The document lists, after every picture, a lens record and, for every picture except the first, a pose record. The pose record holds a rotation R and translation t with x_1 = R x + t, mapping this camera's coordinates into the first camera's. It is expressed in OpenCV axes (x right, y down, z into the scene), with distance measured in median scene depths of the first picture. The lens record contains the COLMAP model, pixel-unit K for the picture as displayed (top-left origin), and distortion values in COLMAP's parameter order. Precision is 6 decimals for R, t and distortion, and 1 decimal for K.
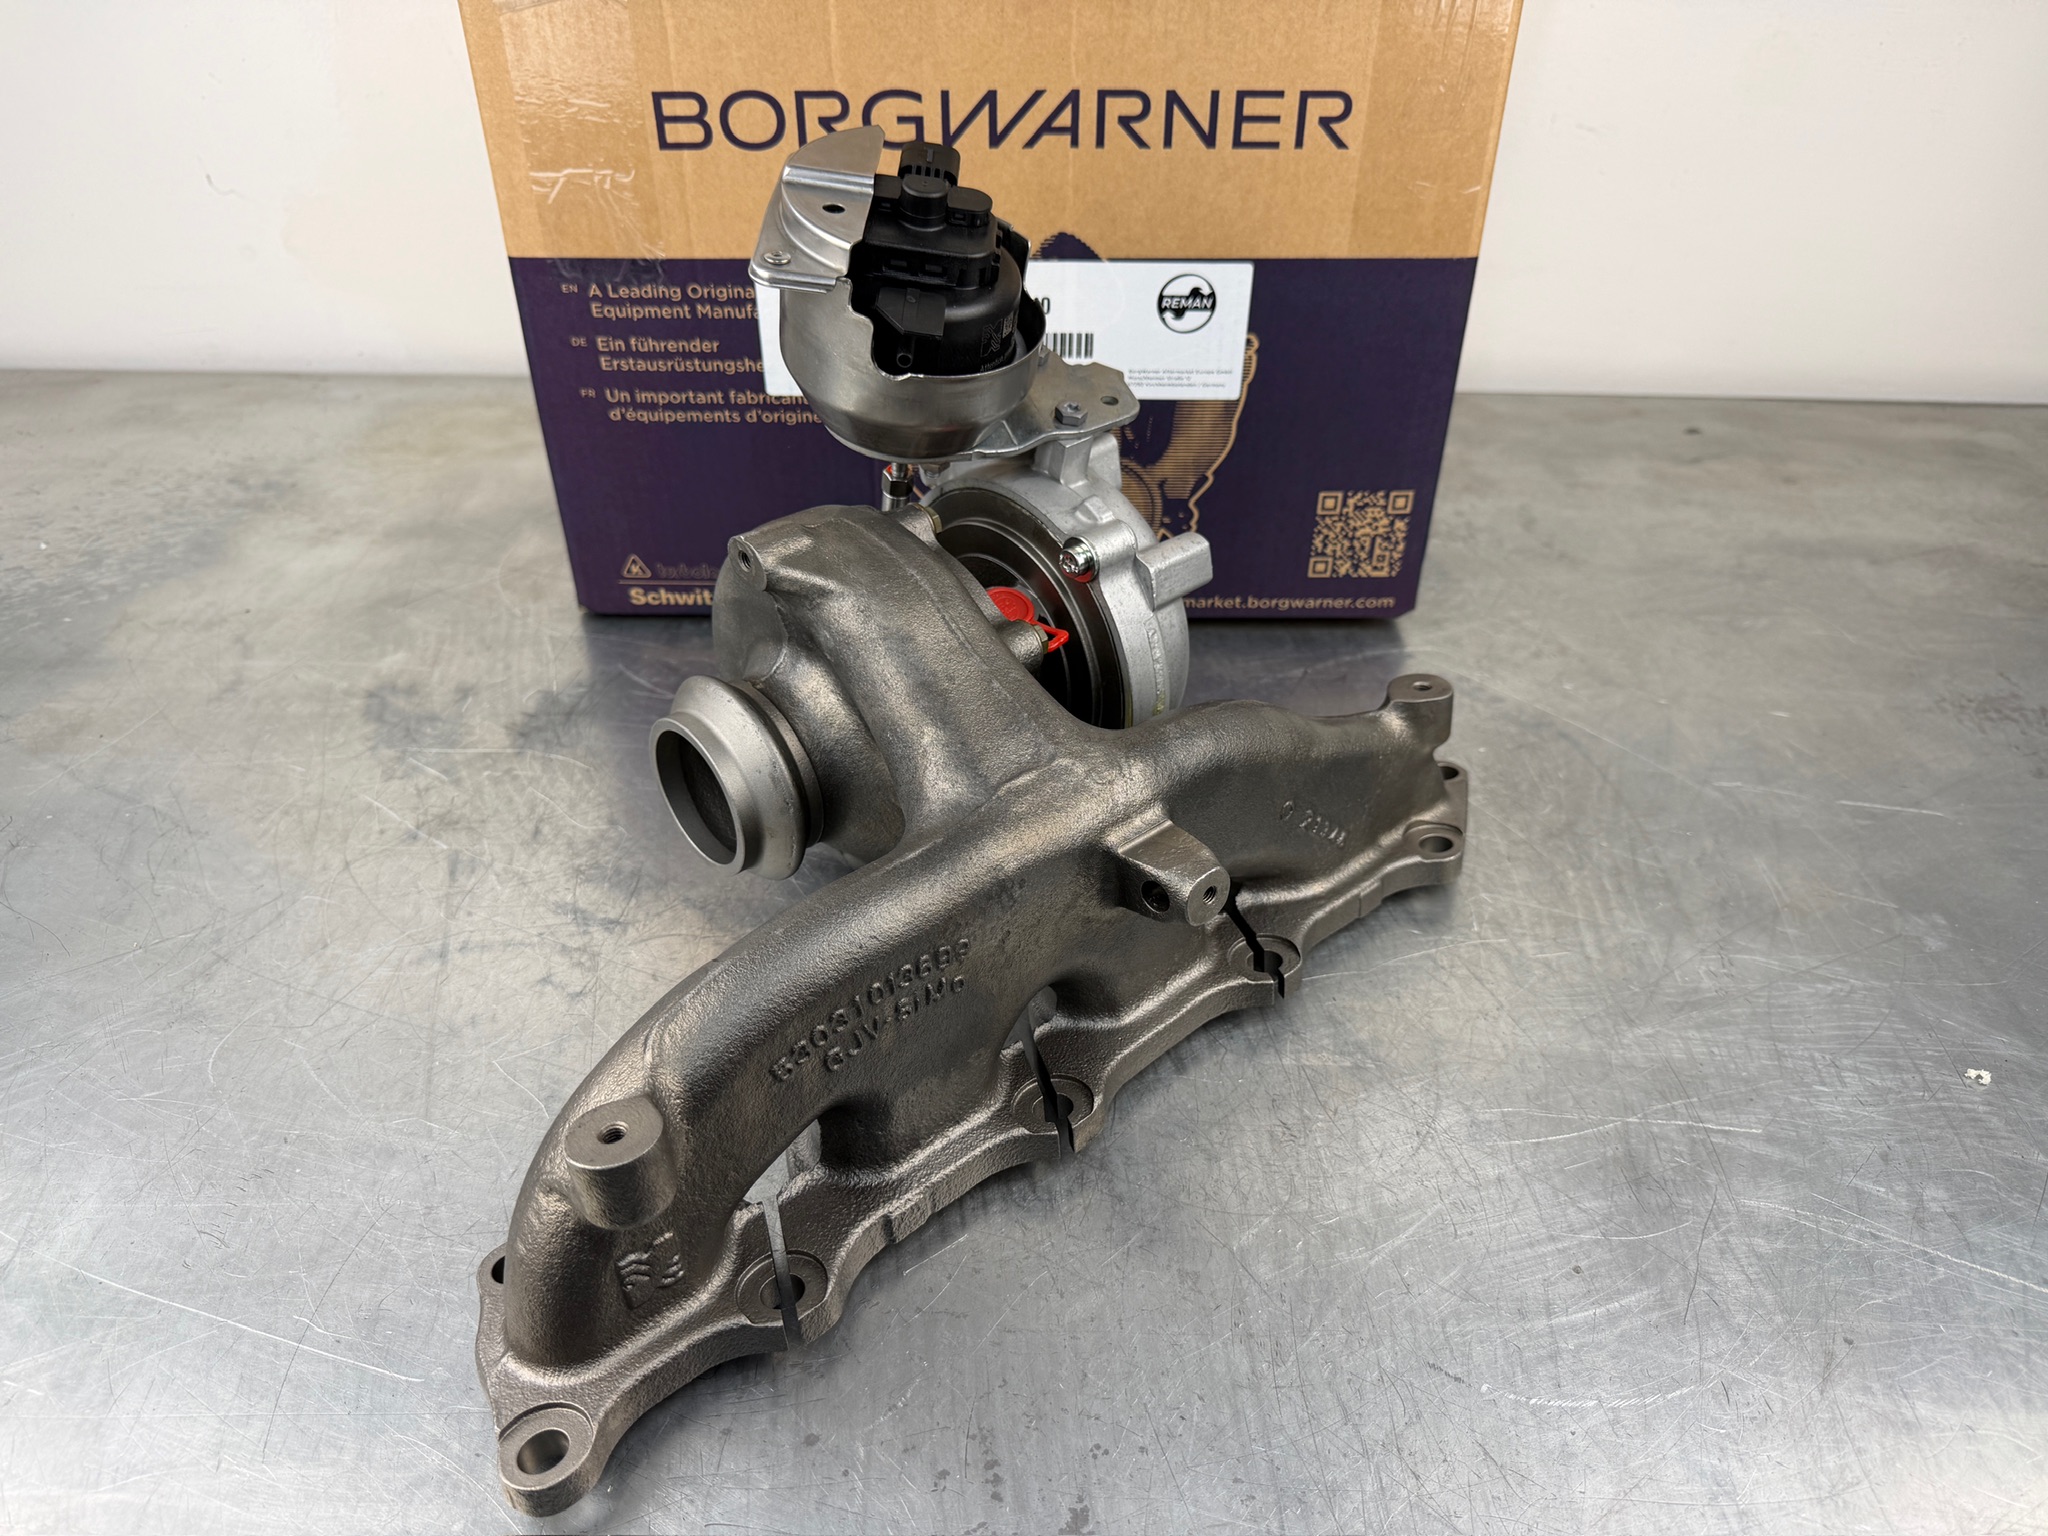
lens RADIAL K [[1452.3, 0, 1017.8], [0, 1452.3, 772.5], [0, 0, 1]] dist [-0.011367, -0.008317]
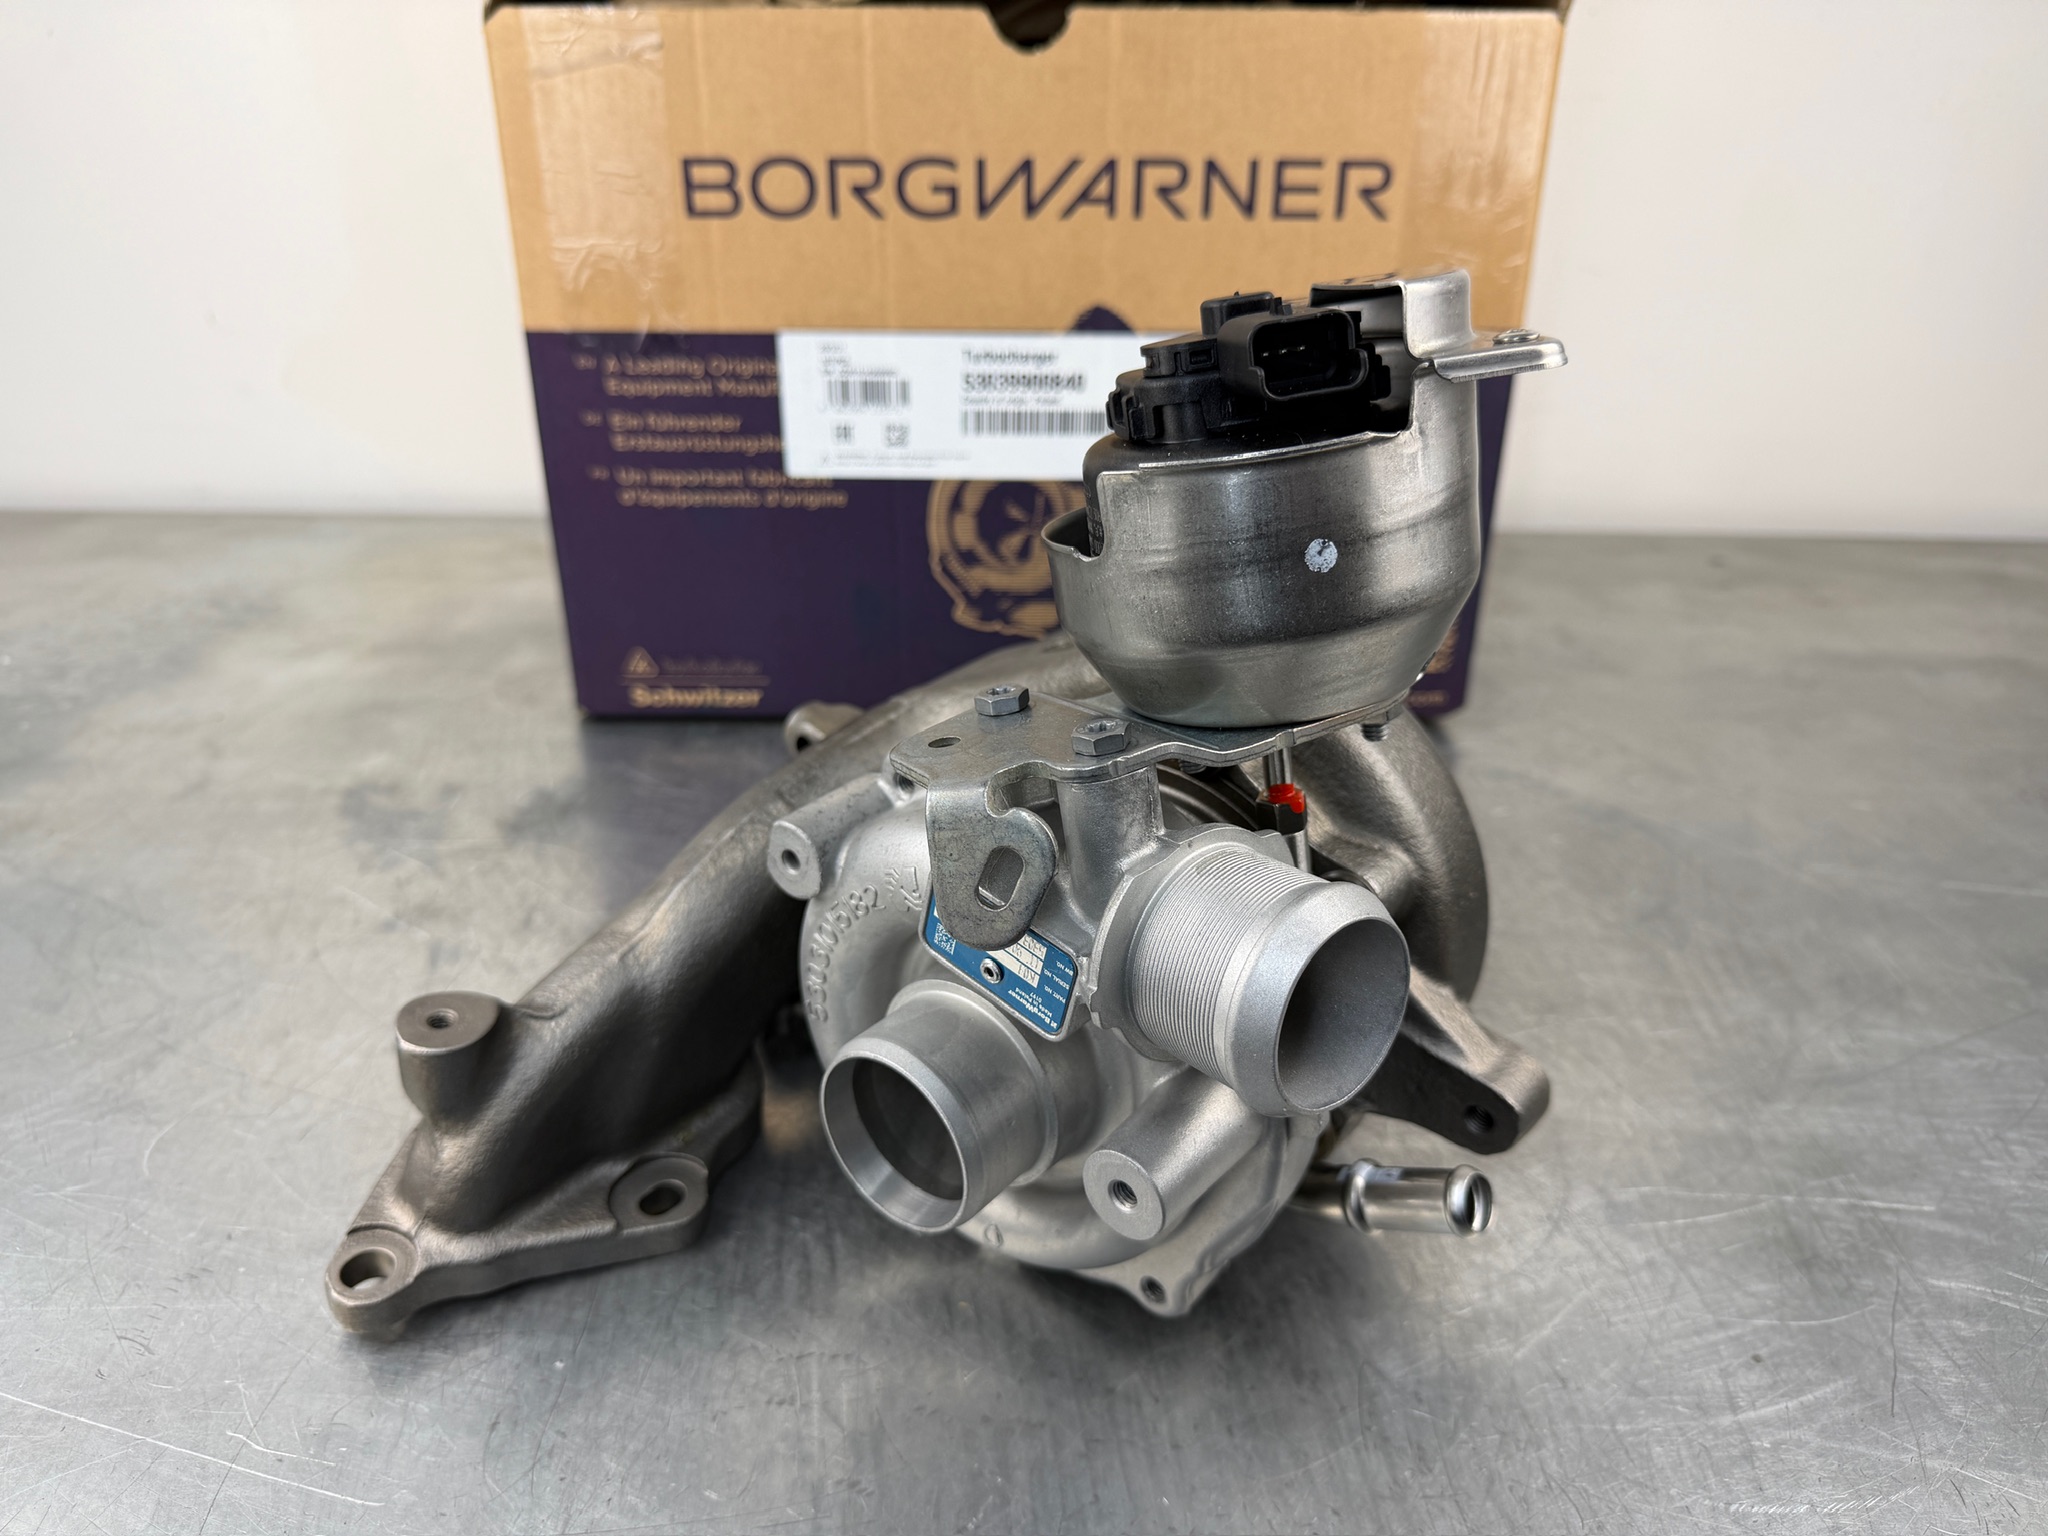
lens RADIAL K [[1476.0, 0, 1019.9], [0, 1476.0, 778.3], [0, 0, 1]] dist [-0.028764, 0.004853]
pose [[0.999737, -0.004254, 0.022555, -0.045053], [0.007827, 0.986966, -0.160737, 0.098209], [-0.021578, 0.160872, 0.986739, 0.074740]]
